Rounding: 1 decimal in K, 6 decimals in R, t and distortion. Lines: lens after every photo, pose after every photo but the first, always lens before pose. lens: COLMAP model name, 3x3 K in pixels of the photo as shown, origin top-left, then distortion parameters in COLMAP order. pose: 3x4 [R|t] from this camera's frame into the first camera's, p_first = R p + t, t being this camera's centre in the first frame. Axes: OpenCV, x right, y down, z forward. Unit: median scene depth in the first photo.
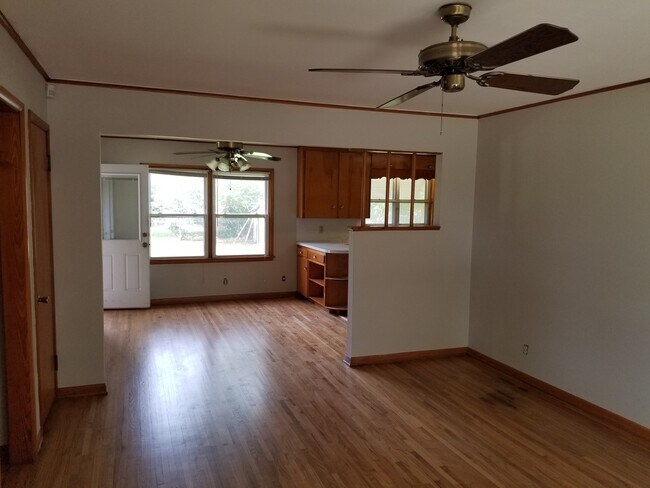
lens RADIAL K [[510.2, 0, 313.2], [0, 510.2, 235.1], [0, 0, 1]] dist [0.080772, -0.125161]
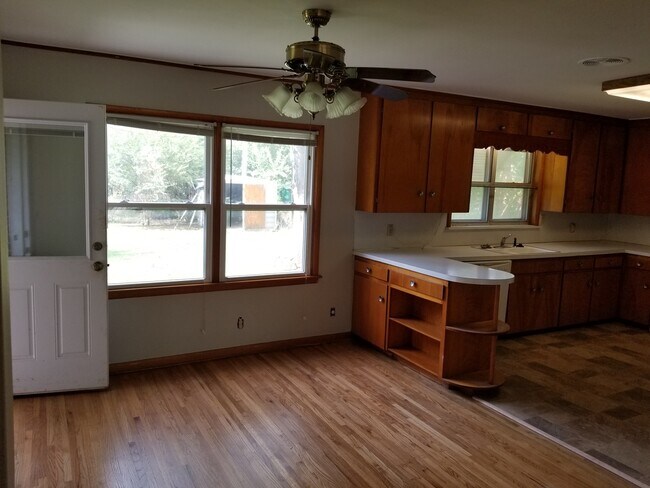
lens RADIAL K [[510.2, 0, 313.2], [0, 510.2, 235.1], [0, 0, 1]] dist [0.080772, -0.125161]
pose [[0.989312, 0.005082, 0.145729, -0.182752], [-0.011906, 0.998871, 0.045991, -0.035064], [-0.145331, -0.047234, 0.988255, 0.446997]]
